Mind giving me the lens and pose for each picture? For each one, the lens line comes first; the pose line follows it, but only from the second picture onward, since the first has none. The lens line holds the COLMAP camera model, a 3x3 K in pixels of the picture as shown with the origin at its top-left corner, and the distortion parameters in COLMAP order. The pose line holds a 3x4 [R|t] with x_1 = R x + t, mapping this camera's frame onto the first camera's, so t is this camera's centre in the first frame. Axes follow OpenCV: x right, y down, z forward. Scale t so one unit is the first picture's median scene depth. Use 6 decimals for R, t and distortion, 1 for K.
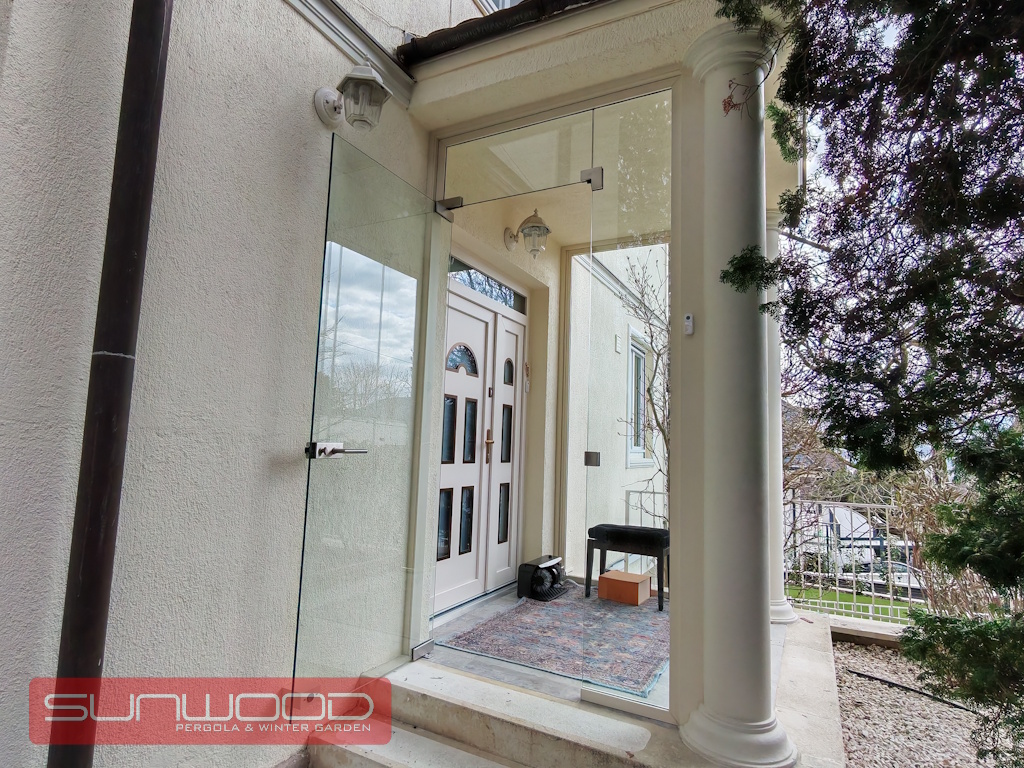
lens RADIAL K [[564.0, 0, 512.0], [0, 564.0, 384.0], [0, 0, 1]] dist [-0.004158, -0.000912]
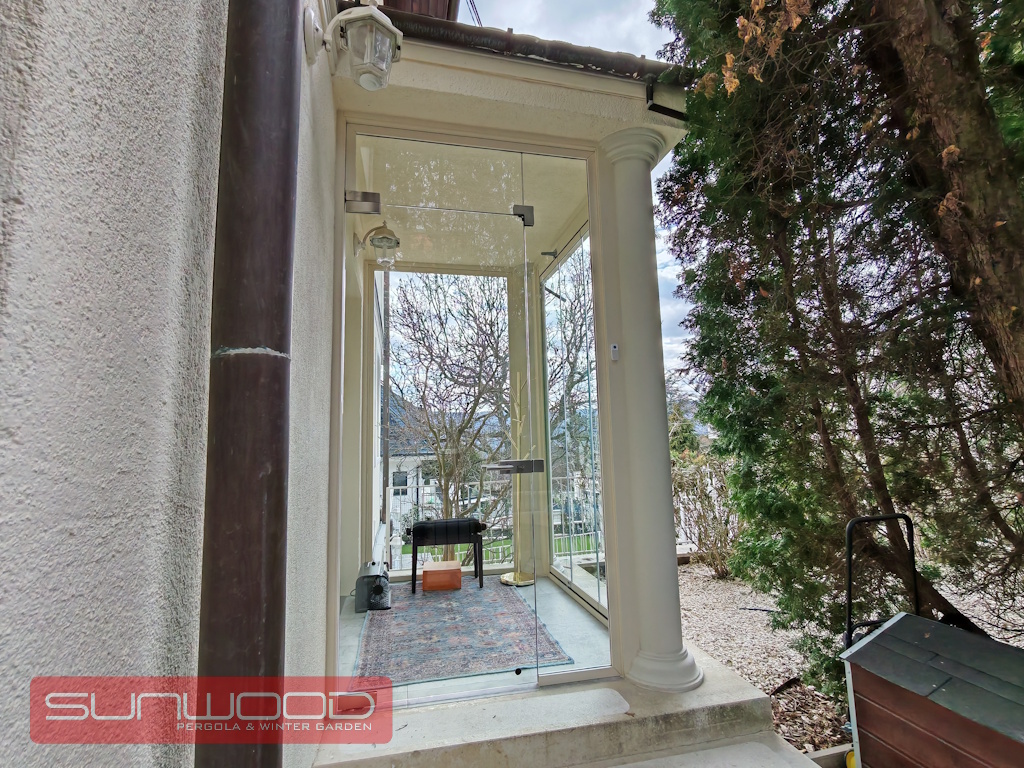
lens RADIAL K [[469.9, 0, 512.0], [0, 469.9, 384.0], [0, 0, 1]] dist [-0.001349, -0.000589]
pose [[0.752061, 0.020721, 0.658768, -0.380852], [-0.017741, 0.999780, -0.011194, -0.014400], [-0.658855, -0.003268, 0.752263, 0.246384]]
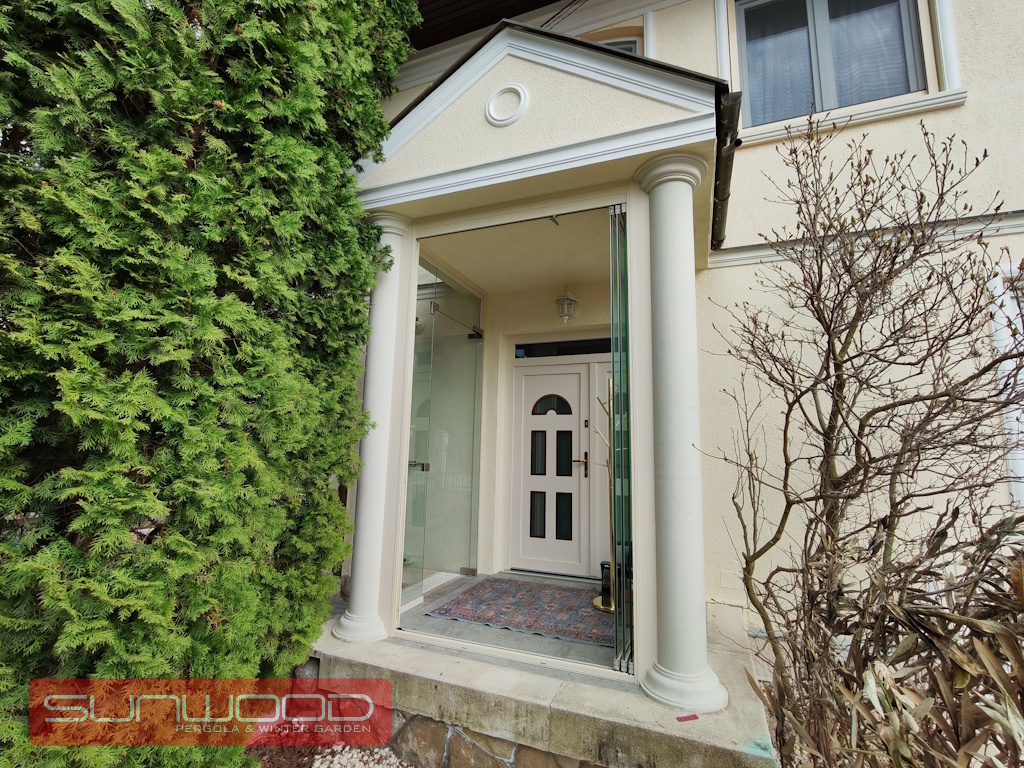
lens RADIAL K [[469.9, 0, 512.0], [0, 469.9, 384.0], [0, 0, 1]] dist [-0.001349, -0.000589]
pose [[0.104667, -0.179977, -0.978086, 1.230759], [0.087531, 0.981339, -0.171209, 0.114645], [0.990648, -0.067693, 0.118467, 0.822590]]
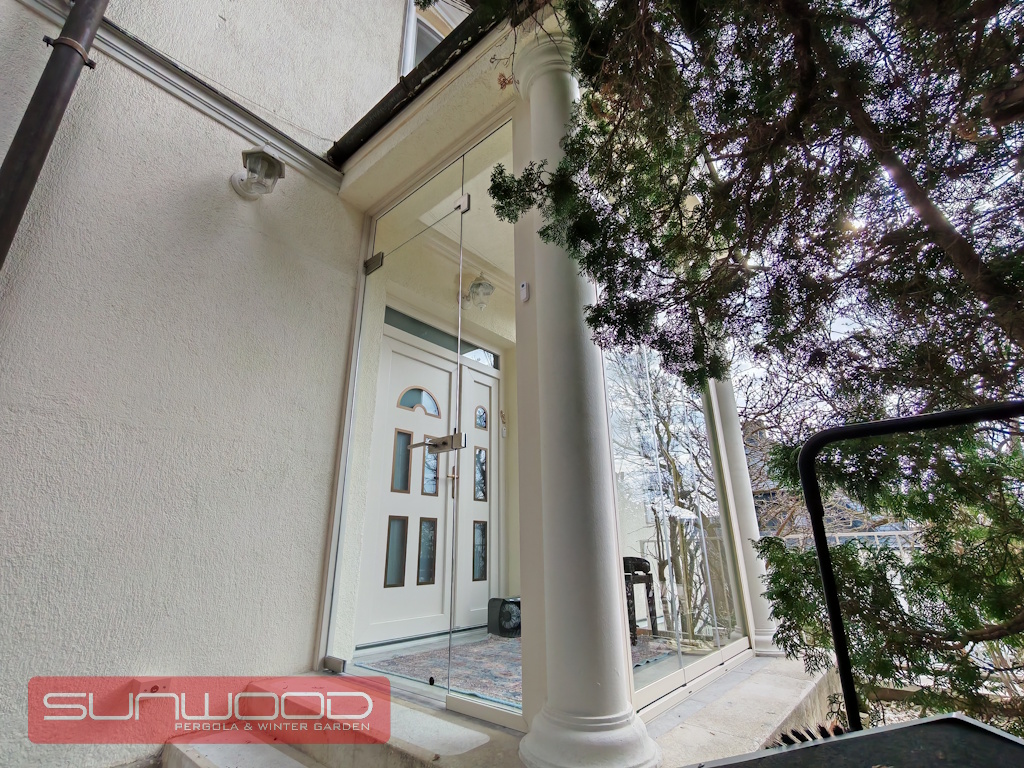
lens RADIAL K [[469.9, 0, 512.0], [0, 469.9, 384.0], [0, 0, 1]] dist [-0.001349, -0.000589]
pose [[0.974337, -0.119561, -0.190717, 0.300509], [0.070709, 0.966955, -0.244946, 0.182931], [0.213701, 0.225174, 0.950594, 0.151232]]
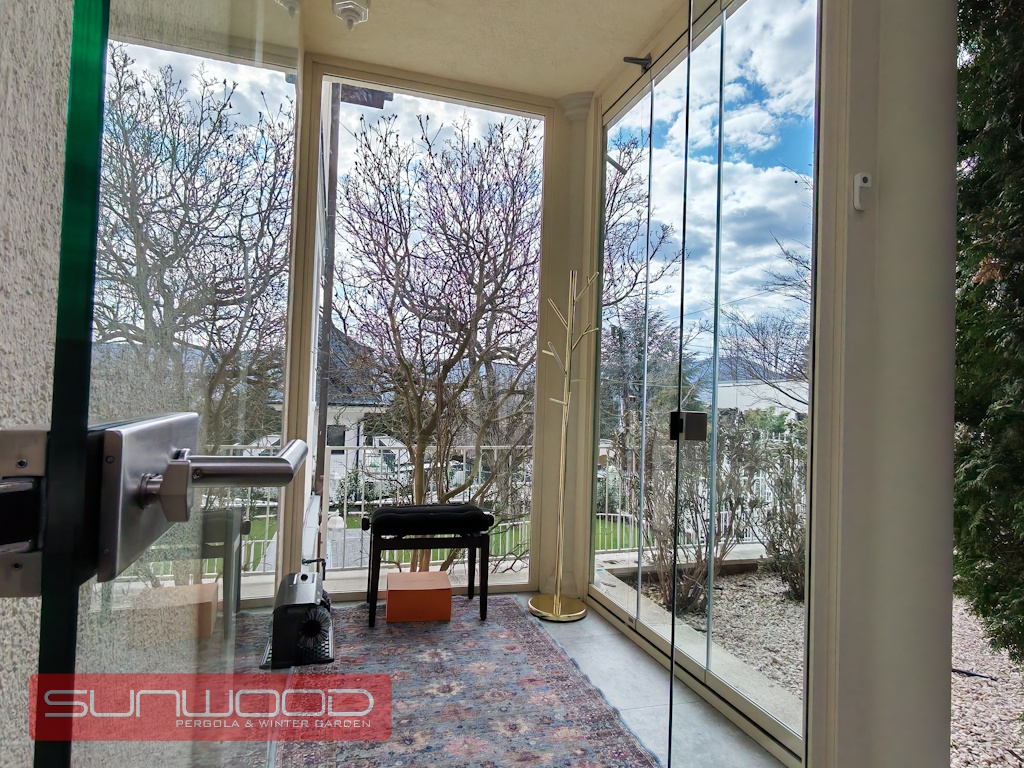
lens RADIAL K [[568.7, 0, 512.0], [0, 568.7, 384.0], [0, 0, 1]] dist [0.020438, 0.000090]
pose [[0.709511, 0.002481, 0.704690, -0.246377], [-0.085592, 0.992894, 0.082682, 0.046515], [-0.699477, -0.118979, 0.704681, 0.555366]]
